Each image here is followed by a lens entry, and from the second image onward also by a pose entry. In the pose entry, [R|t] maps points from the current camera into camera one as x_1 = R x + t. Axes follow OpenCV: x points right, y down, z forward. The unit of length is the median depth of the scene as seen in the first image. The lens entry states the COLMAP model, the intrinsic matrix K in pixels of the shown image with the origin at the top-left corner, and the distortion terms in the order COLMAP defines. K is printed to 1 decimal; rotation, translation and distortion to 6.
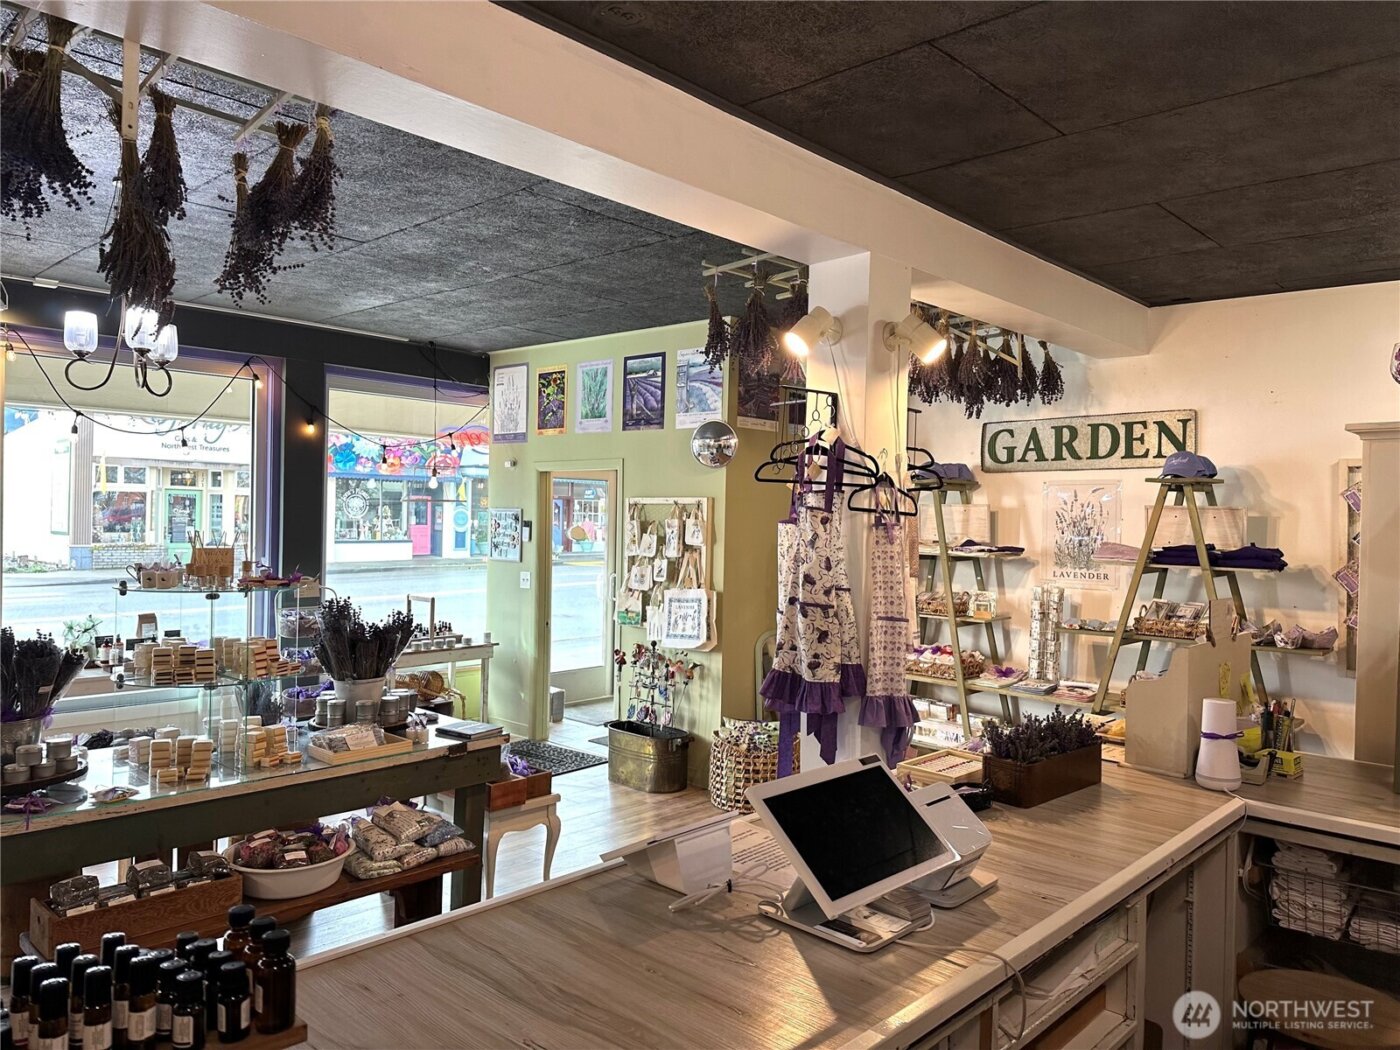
lens RADIAL K [[975.9, 0, 709.6], [0, 975.9, 524.4], [0, 0, 1]] dist [0.004868, -0.037459]
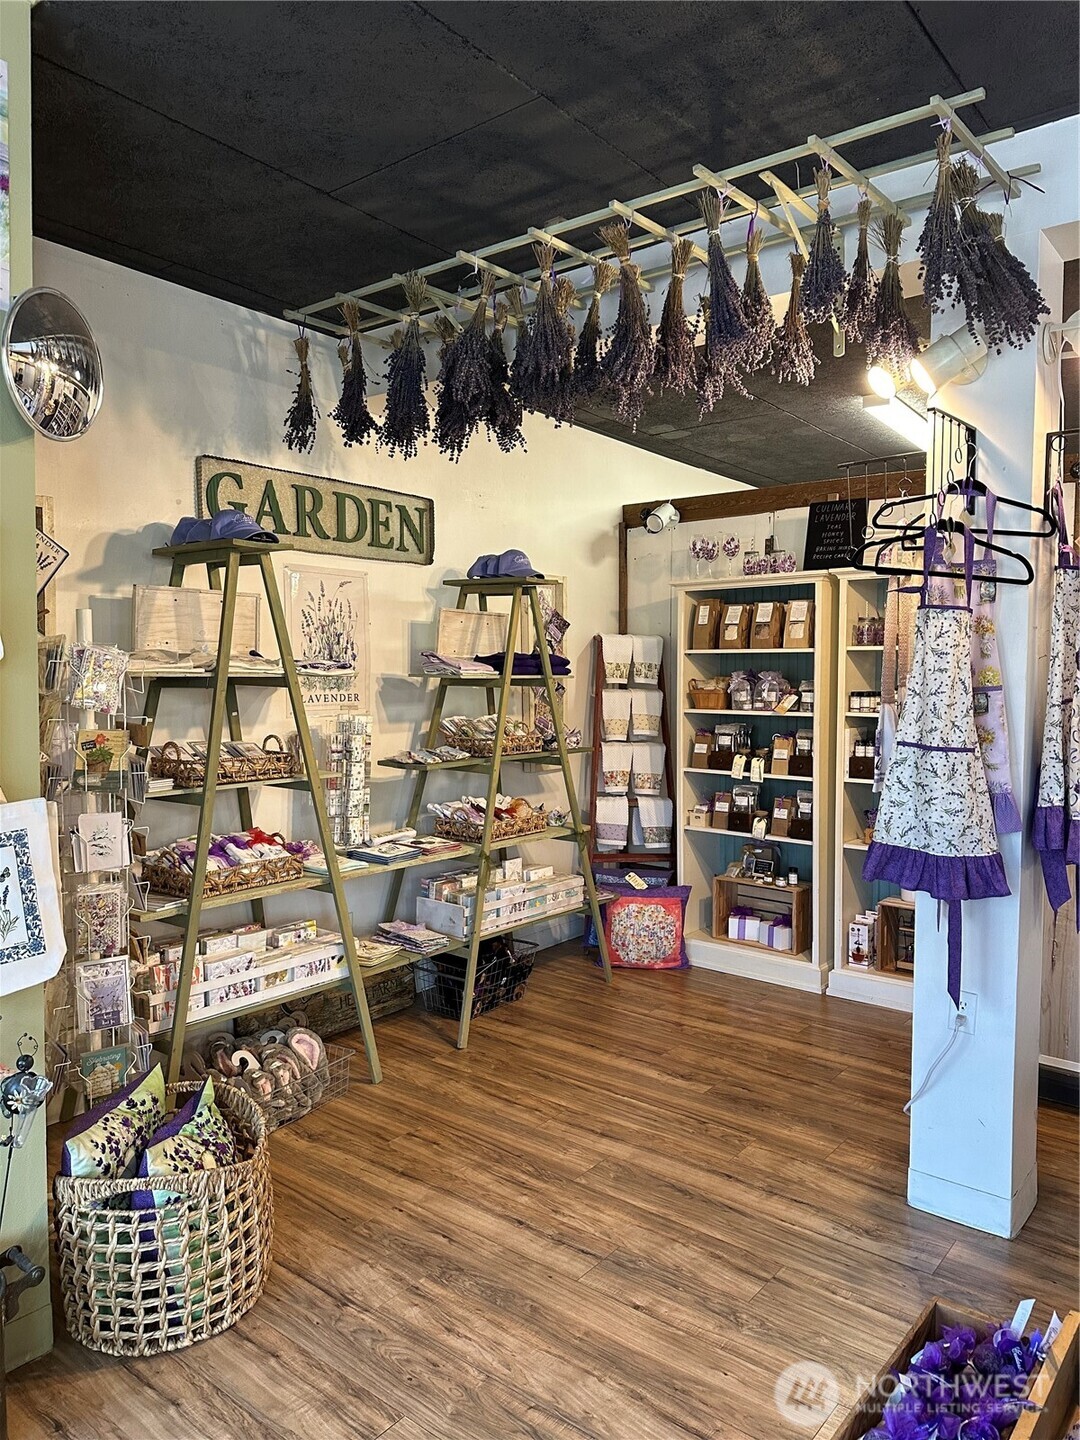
lens RADIAL K [[1003.8, 0, 538.3], [0, 1003.8, 722.5], [0, 0, 1]] dist [0.004868, -0.037459]
pose [[-0.074788, -0.063279, 0.995190, -0.382222], [-0.002208, 0.997993, 0.063291, 0.021976], [-0.997197, 0.002536, -0.074778, 0.897945]]
